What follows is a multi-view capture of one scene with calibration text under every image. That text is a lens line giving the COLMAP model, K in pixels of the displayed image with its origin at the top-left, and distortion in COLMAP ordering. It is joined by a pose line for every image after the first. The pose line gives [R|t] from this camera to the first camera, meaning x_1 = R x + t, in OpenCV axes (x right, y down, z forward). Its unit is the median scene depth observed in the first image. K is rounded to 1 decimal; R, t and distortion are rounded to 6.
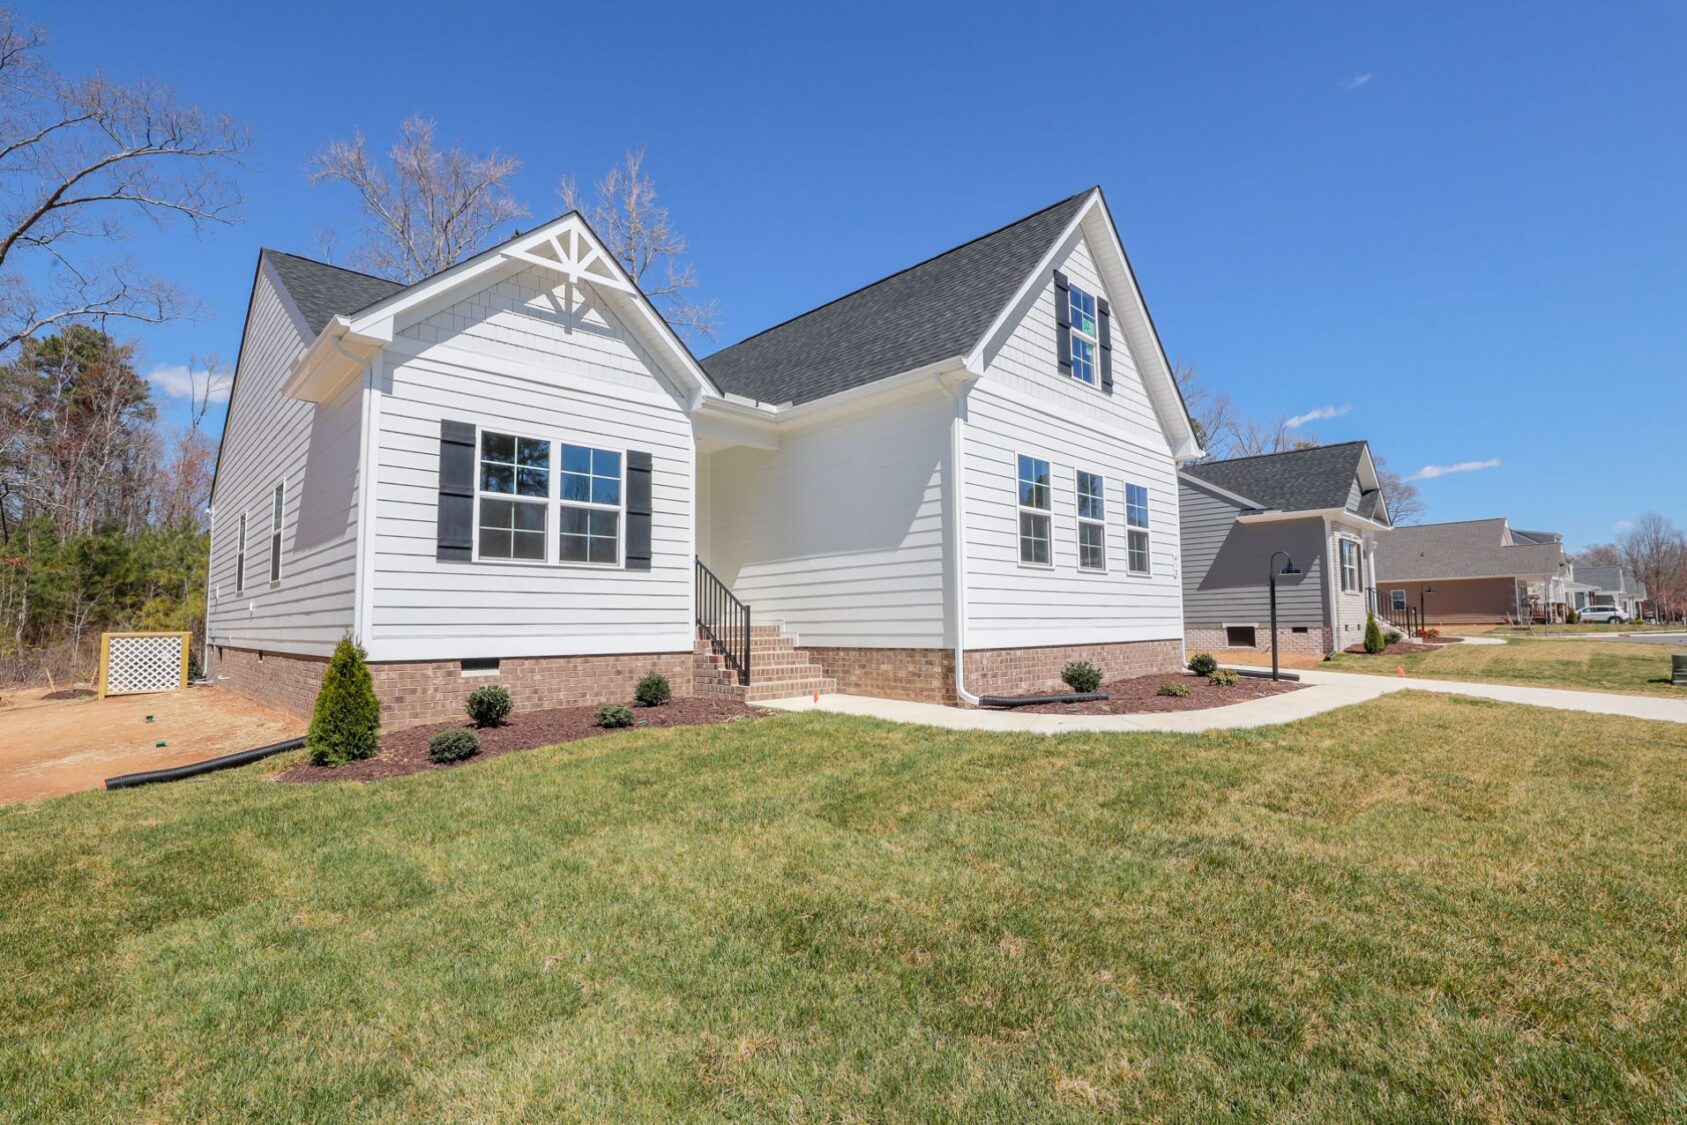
lens RADIAL K [[773.7, 0, 841.1], [0, 773.7, 565.8], [0, 0, 1]] dist [-0.019476, 0.000747]
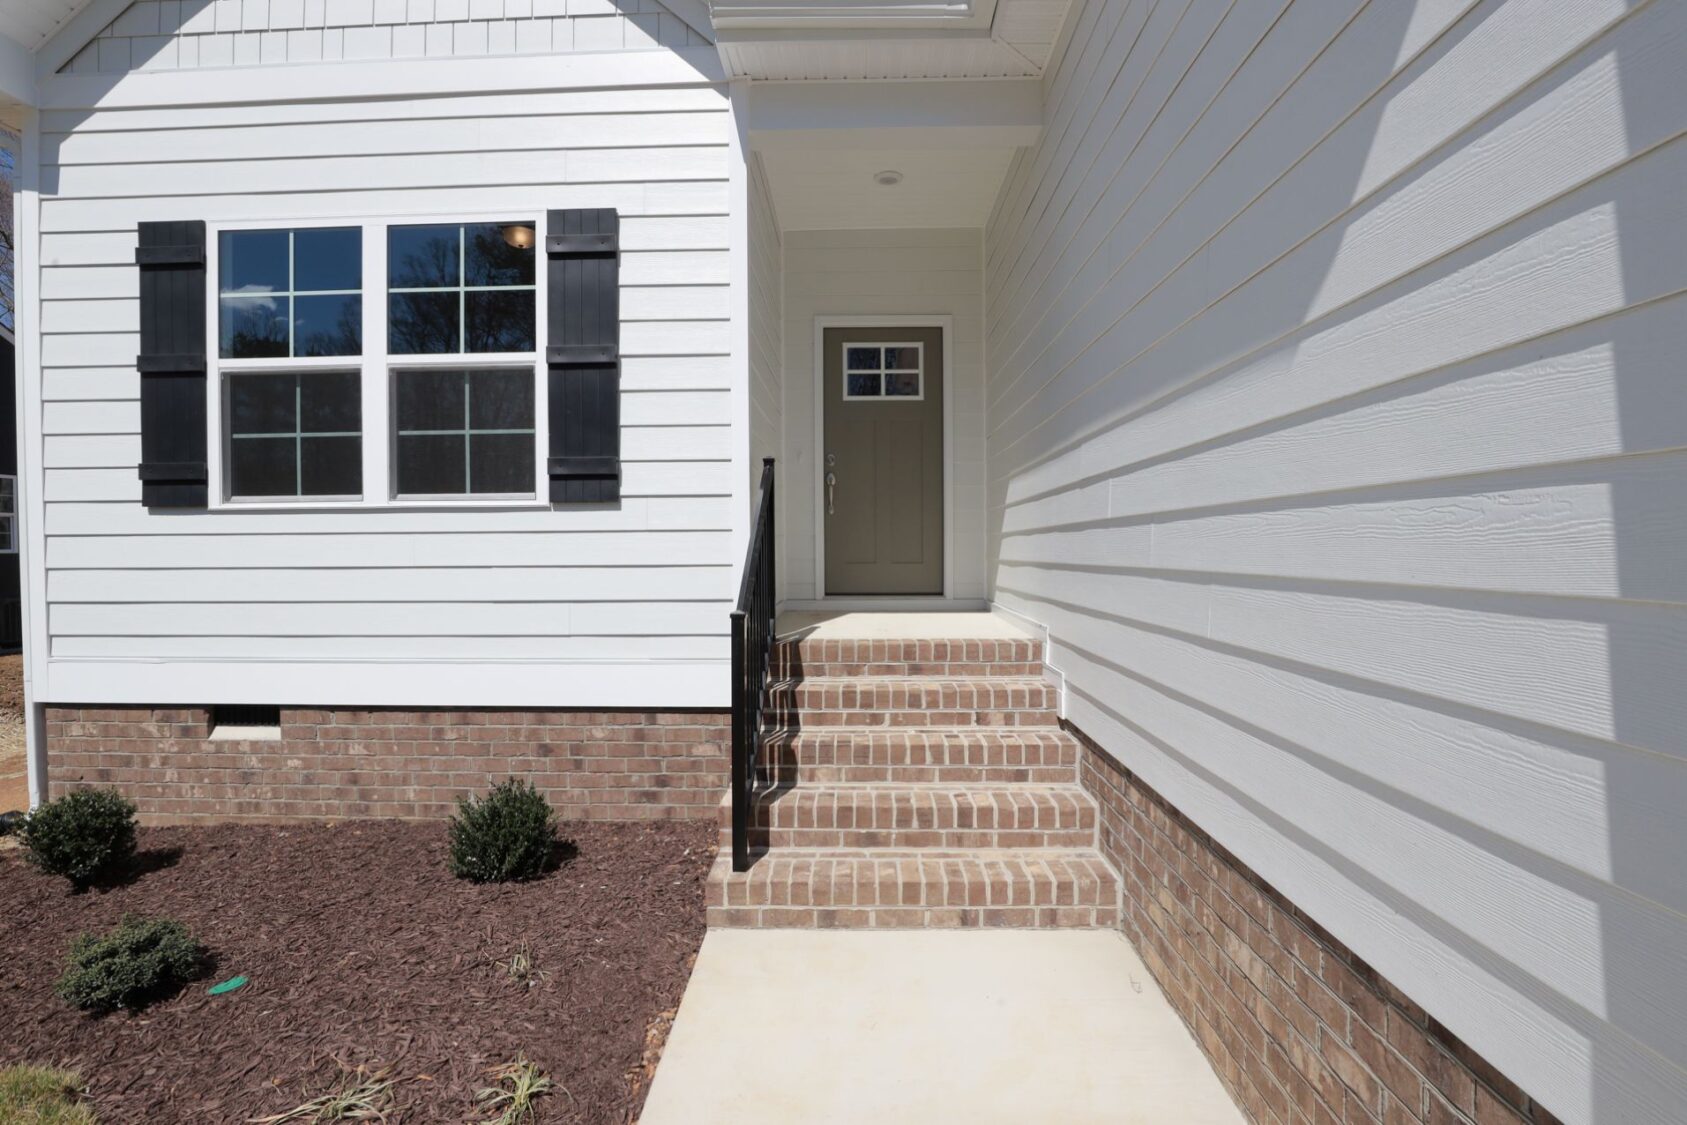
lens RADIAL K [[773.7, 0, 842.0], [0, 773.7, 562.3], [0, 0, 1]] dist [-0.019476, 0.000747]
pose [[0.695140, 0.021354, -0.718557, 0.132663], [0.053070, 0.995307, 0.080919, 0.009688], [0.716912, -0.094384, 0.690745, 0.859392]]
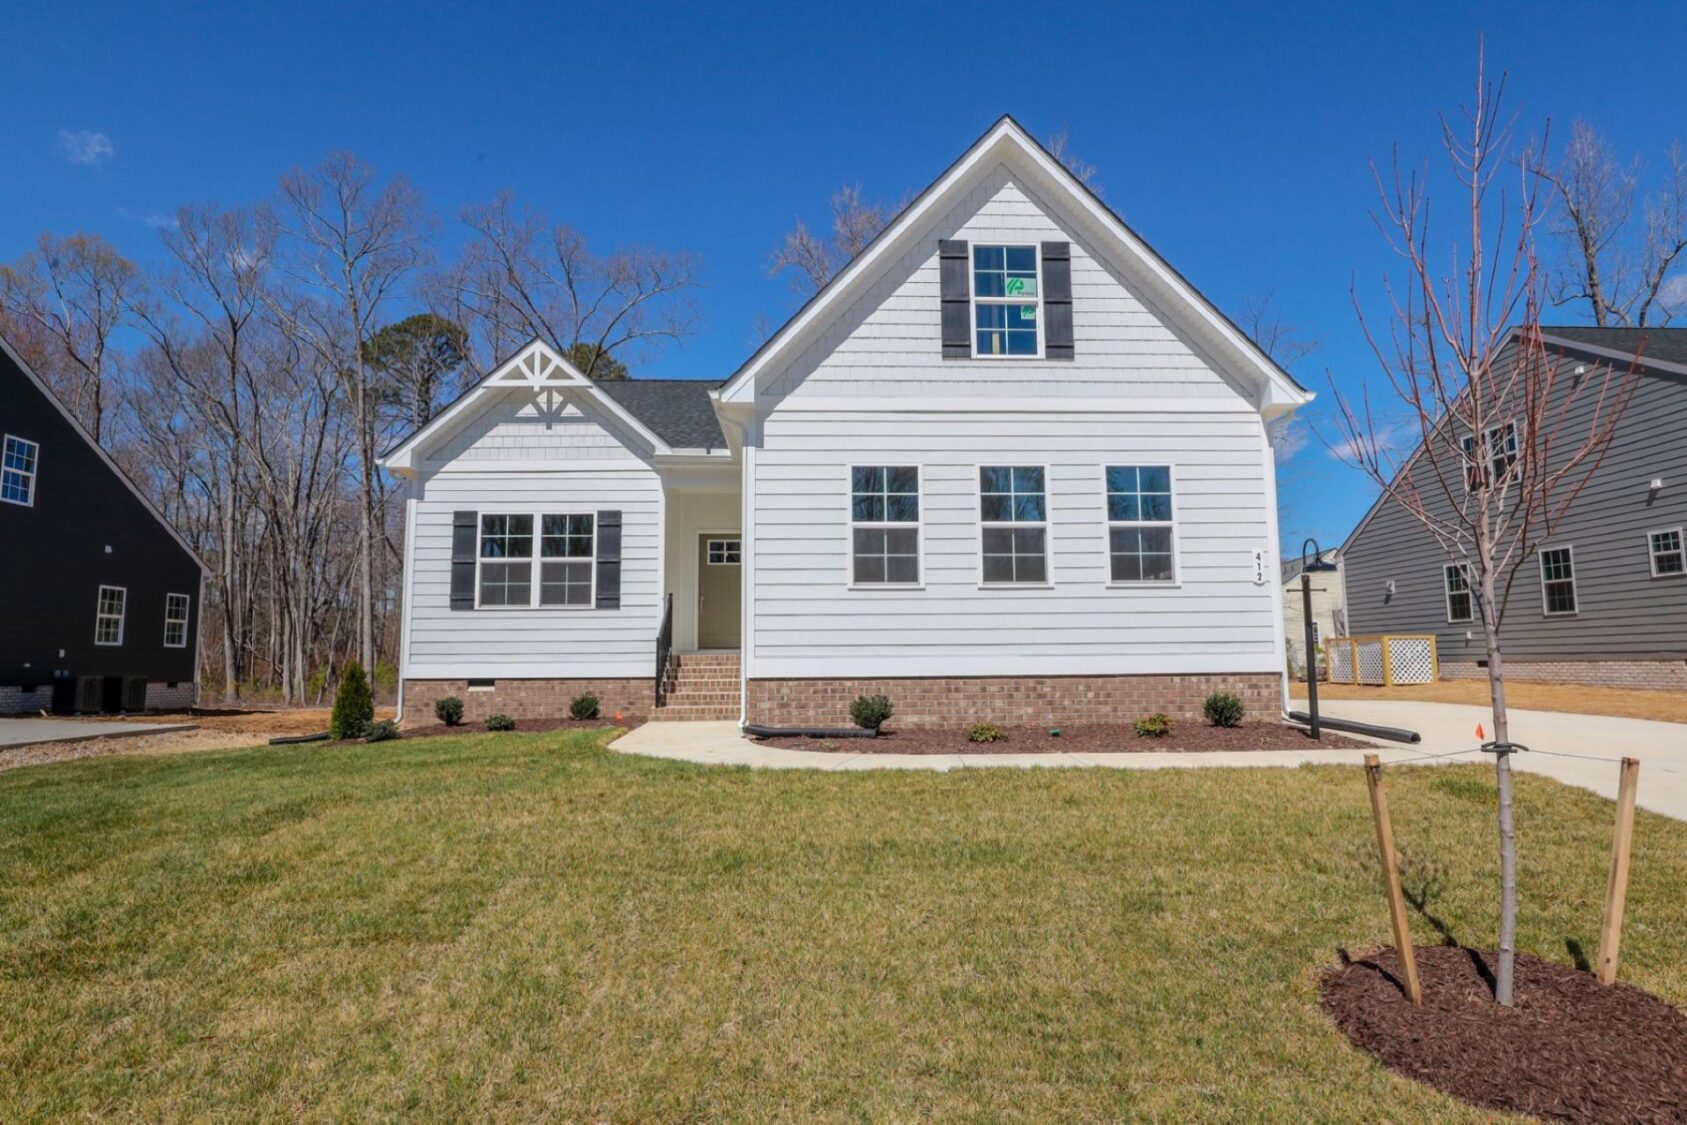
lens RADIAL K [[898.7, 0, 842.3], [0, 898.7, 563.8], [0, 0, 1]] dist [-0.004778, -0.000187]
pose [[0.736247, -0.070924, -0.672986, 1.016310], [0.052223, 0.997482, -0.047989, 0.023286], [0.674695, 0.000186, 0.738097, 0.220633]]
